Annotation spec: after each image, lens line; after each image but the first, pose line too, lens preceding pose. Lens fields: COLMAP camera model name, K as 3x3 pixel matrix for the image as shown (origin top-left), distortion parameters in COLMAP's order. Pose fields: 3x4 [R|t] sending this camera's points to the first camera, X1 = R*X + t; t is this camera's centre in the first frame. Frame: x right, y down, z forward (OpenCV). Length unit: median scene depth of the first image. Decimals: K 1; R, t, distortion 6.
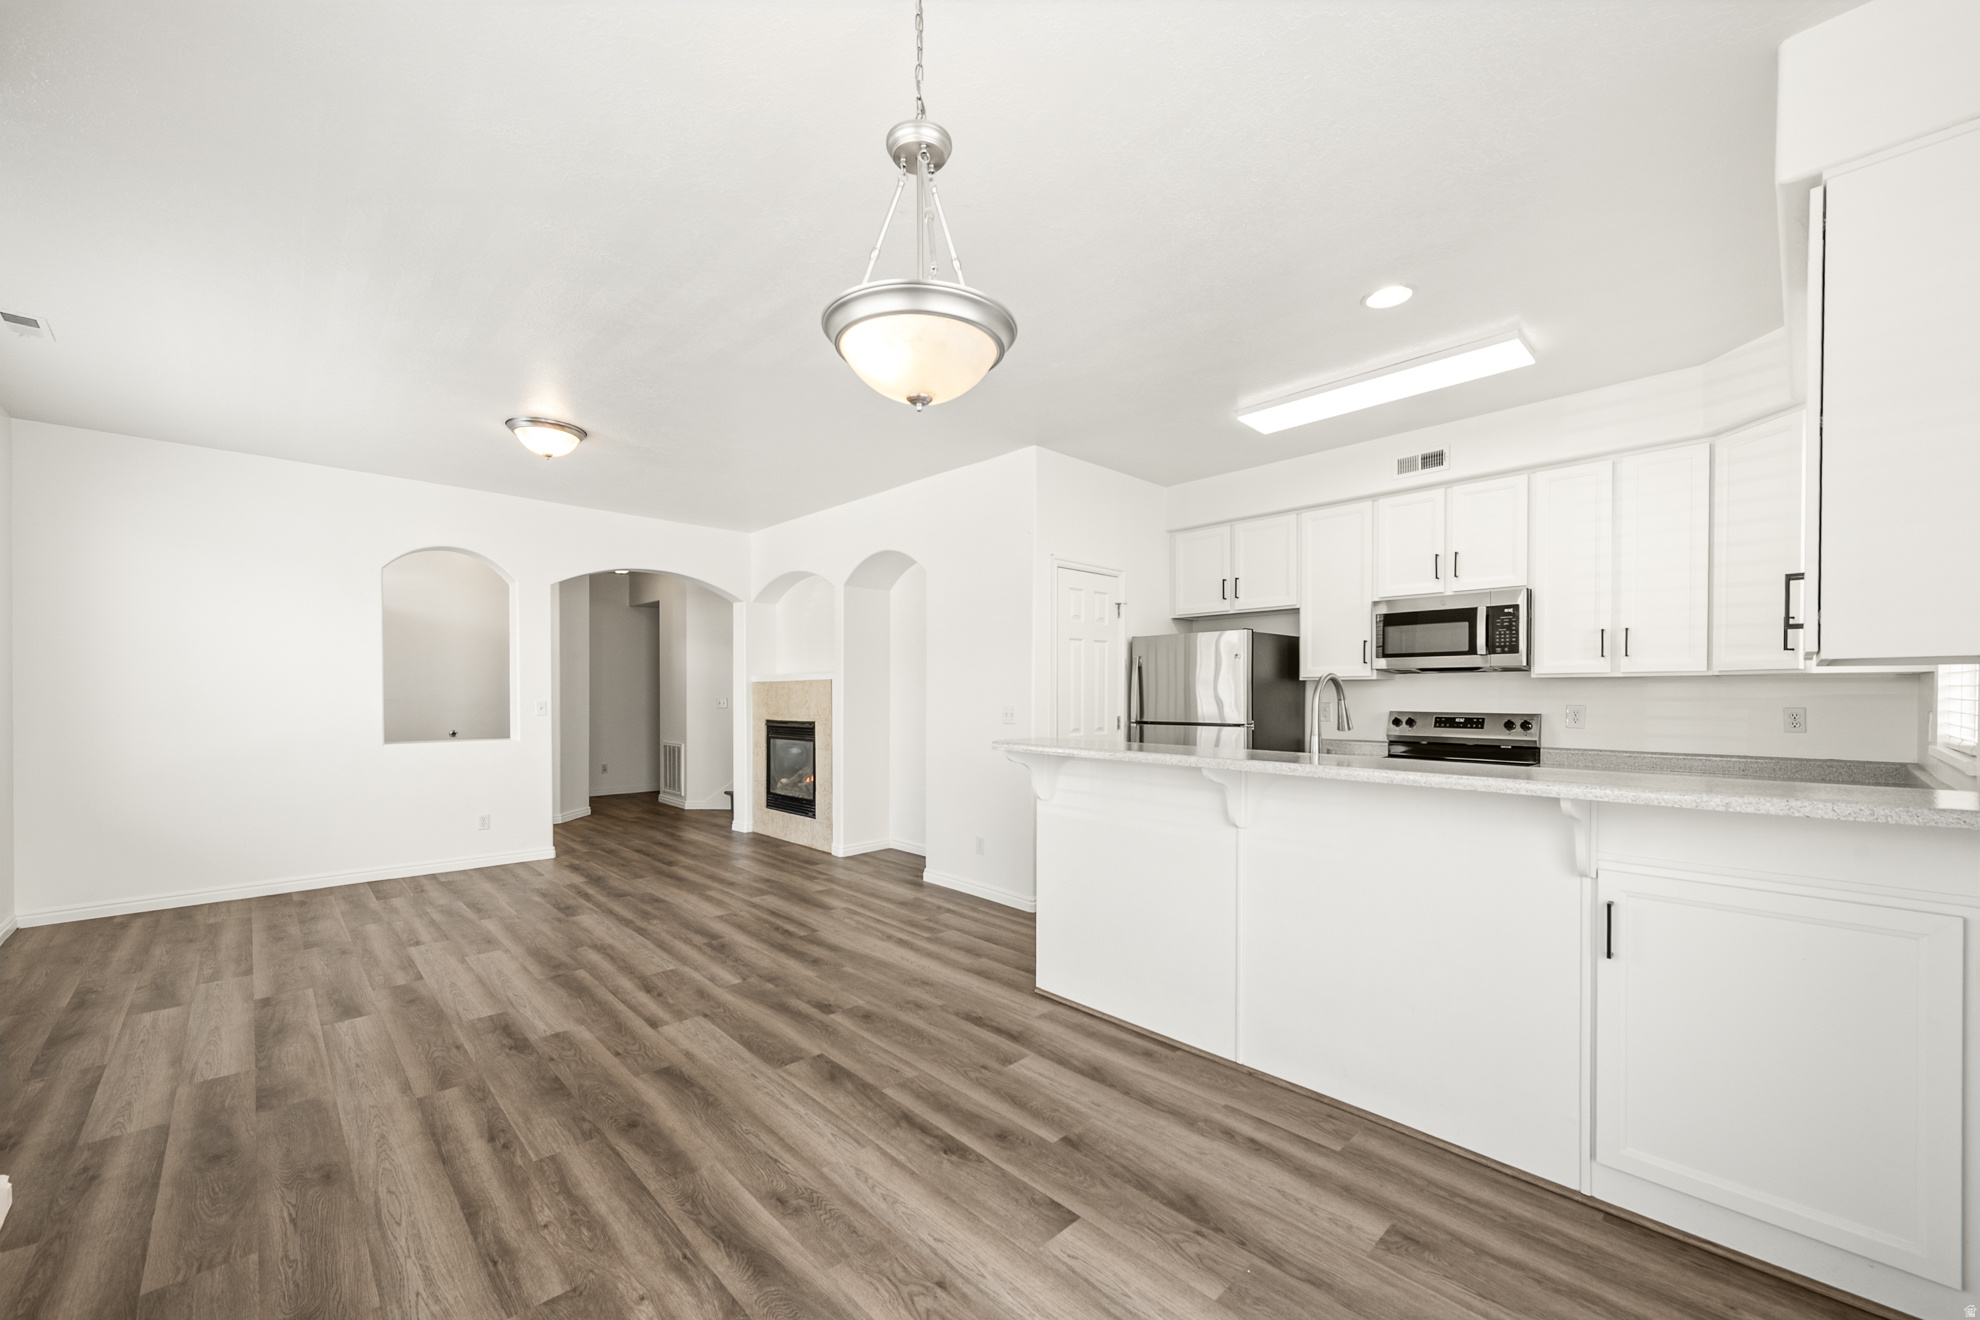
lens RADIAL K [[764.1, 0, 997.1], [0, 764.1, 691.7], [0, 0, 1]] dist [0.011203, 0.000060]
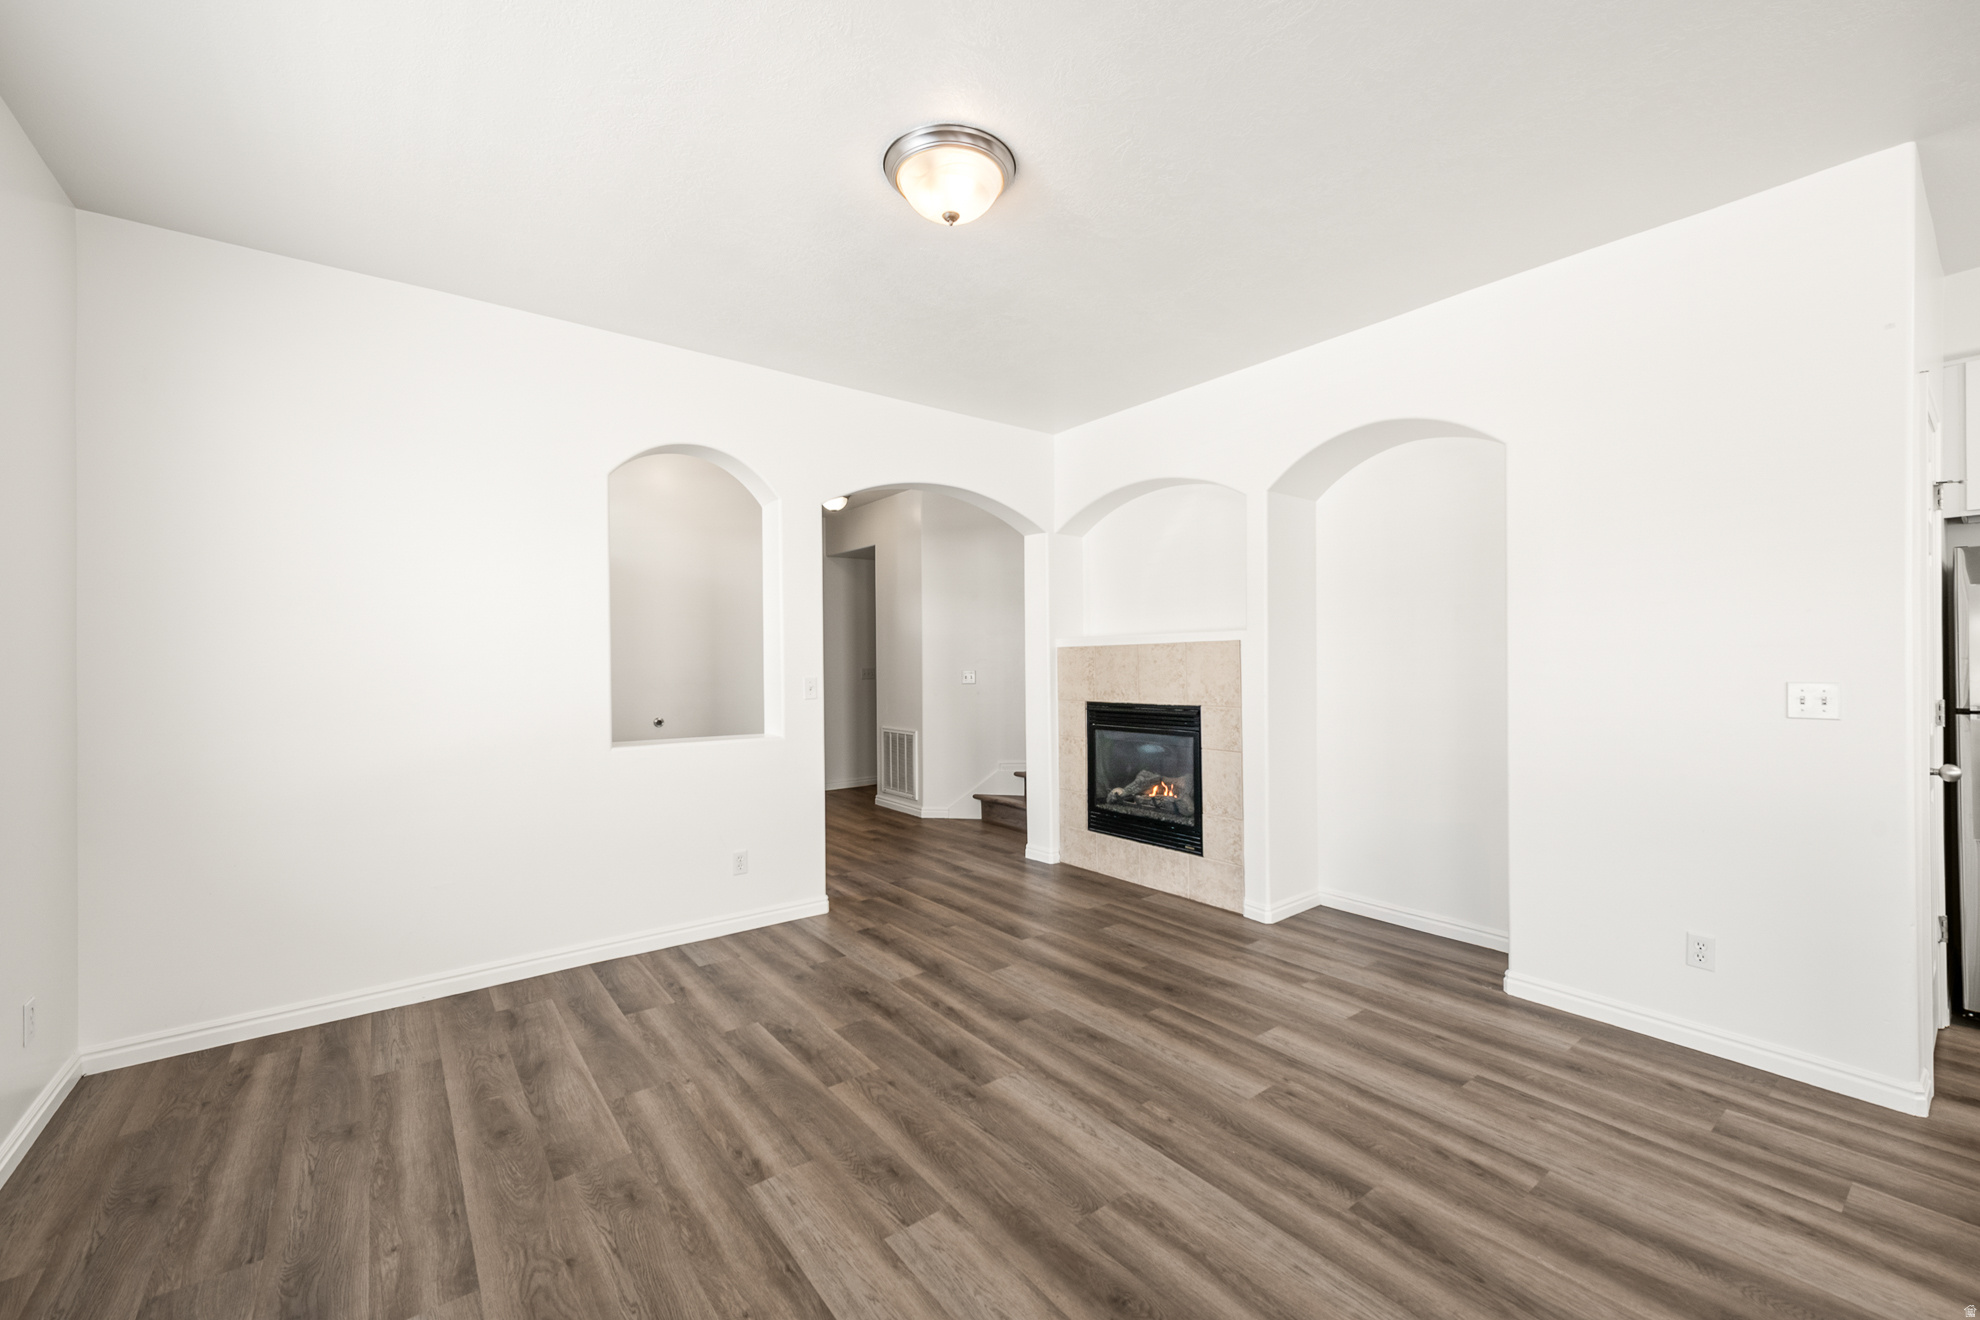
lens RADIAL K [[786.7, 0, 991.6], [0, 786.7, 665.0], [0, 0, 1]] dist [0.010442, -0.000309]
pose [[0.993941, -0.008317, -0.109599, -0.480747], [0.008880, 0.999950, 0.004645, -0.000499], [0.109555, -0.005590, 0.993965, 0.450946]]
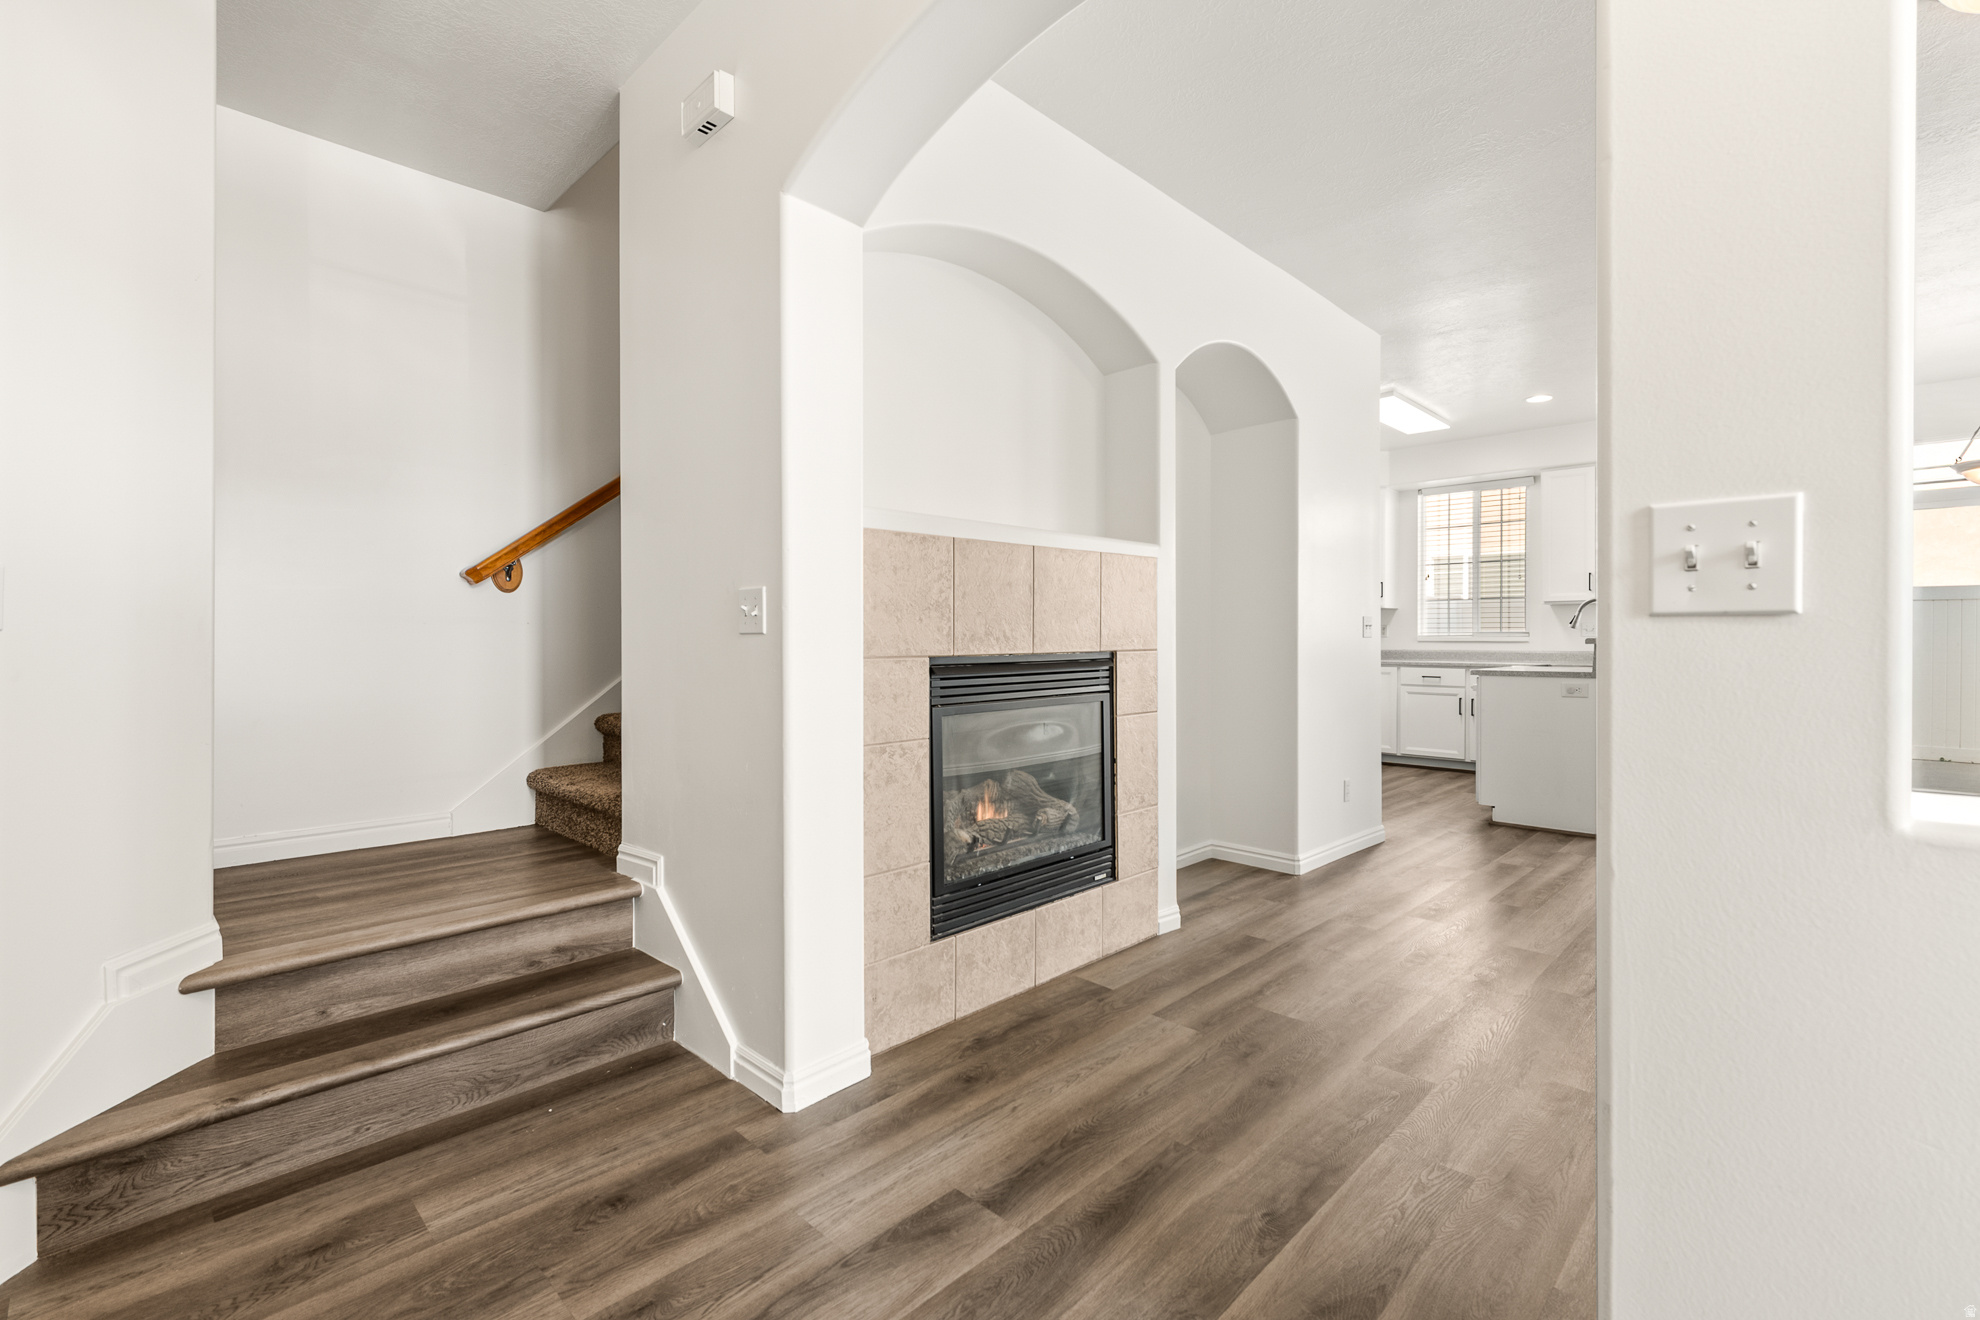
lens RADIAL K [[887.9, 0, 993.2], [0, 887.9, 641.3], [0, 0, 1]] dist [0.003879, -0.000129]
pose [[-0.030940, -0.001155, 0.999521, -1.029658], [0.004430, 0.999989, 0.001293, 0.045724], [-0.999511, 0.004468, -0.030935, 1.531498]]
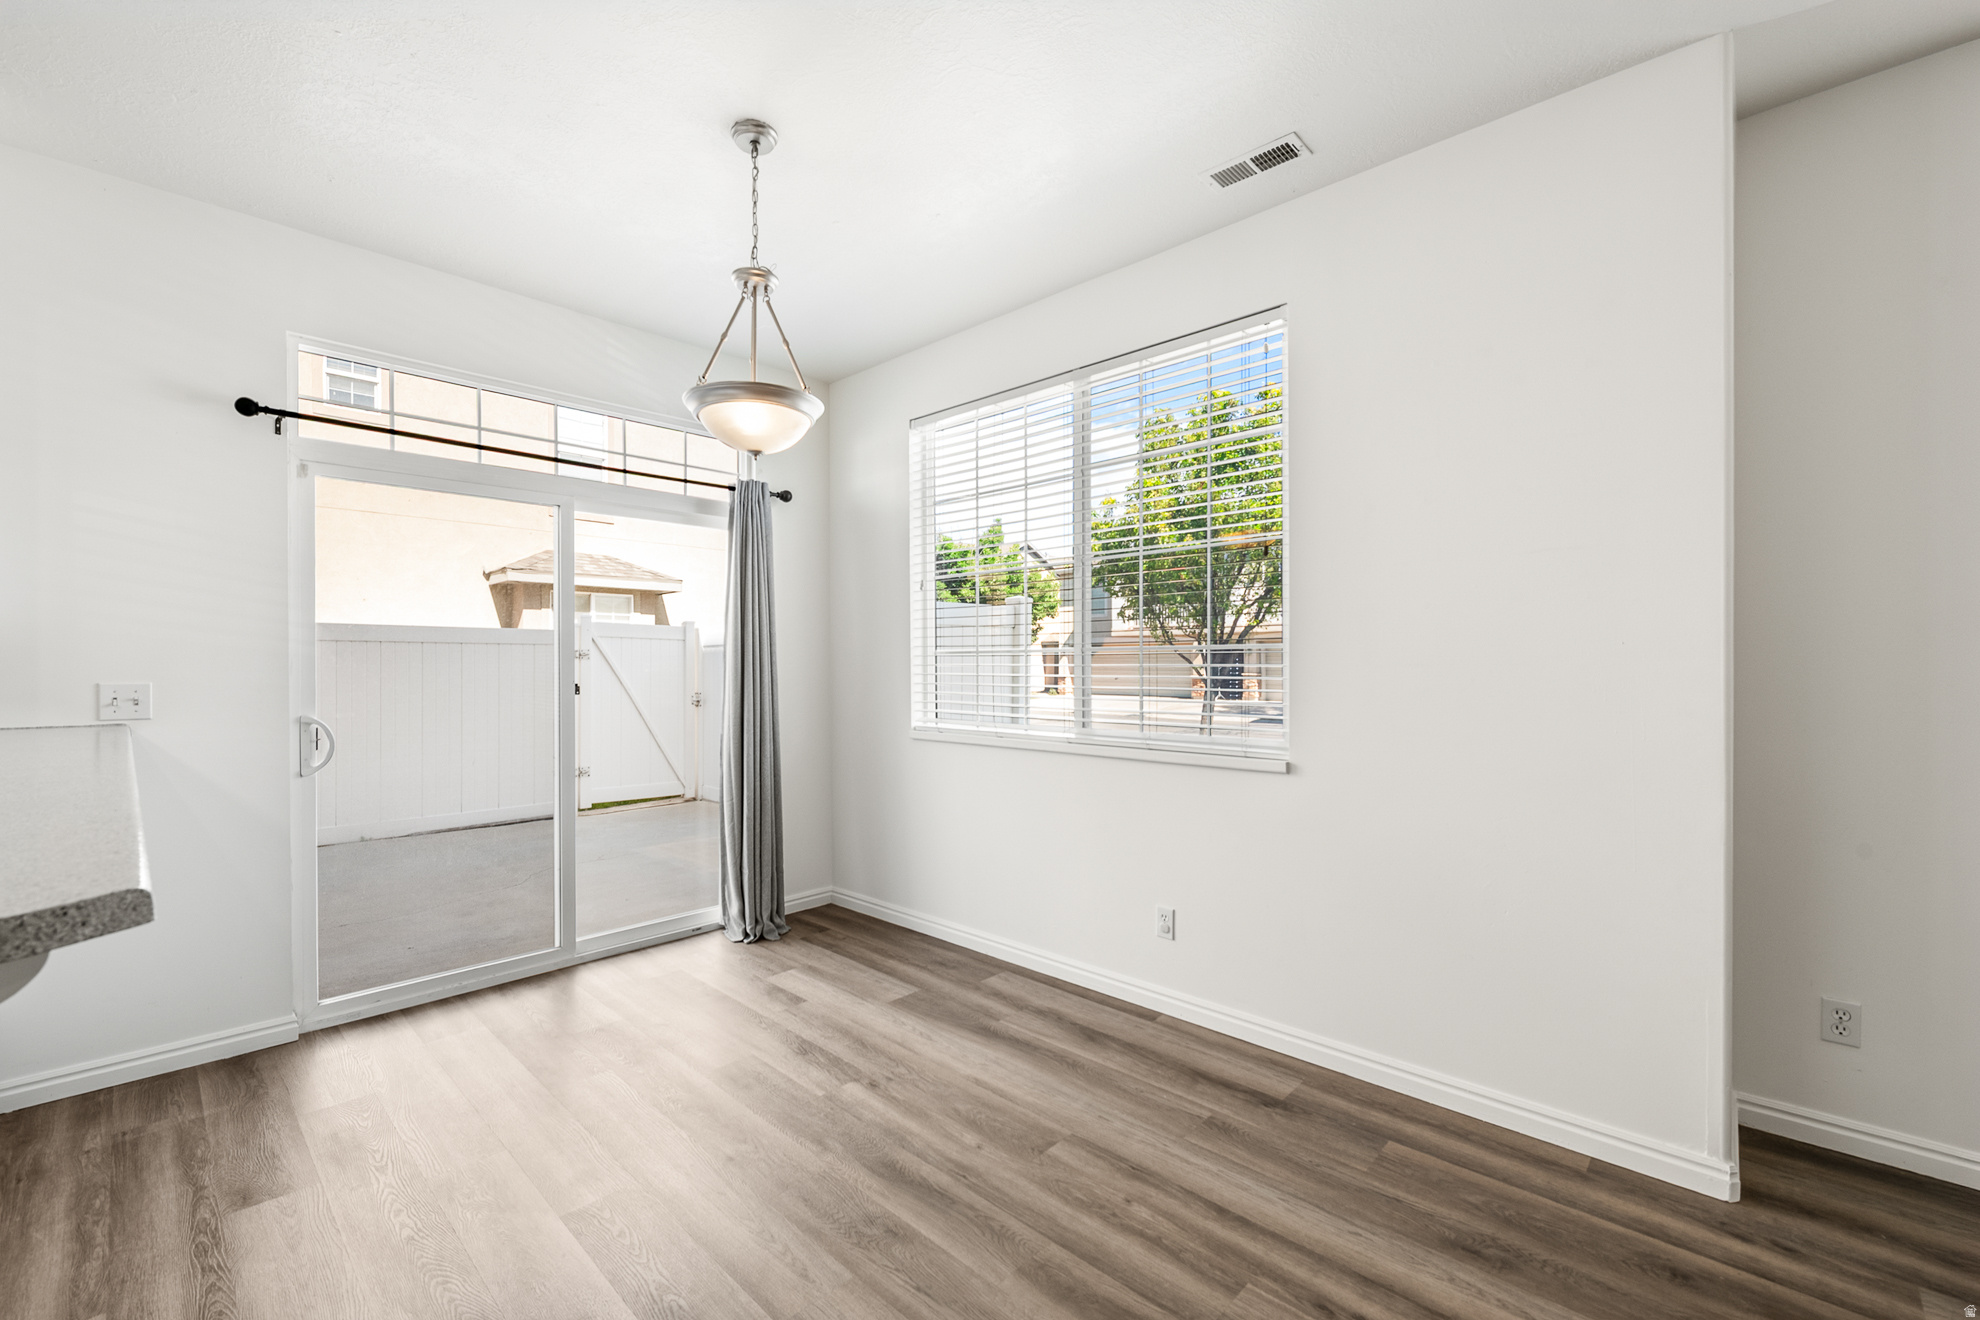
lens RADIAL K [[816.5, 0, 957.8], [0, 816.5, 663.9], [0, 0, 1]] dist [-0.000108, -0.000150]
pose [[-0.999727, 0.003912, -0.023048, -0.148496], [0.003886, 0.999992, 0.001188, 0.007584], [0.023053, 0.001098, -0.999734, 0.850623]]
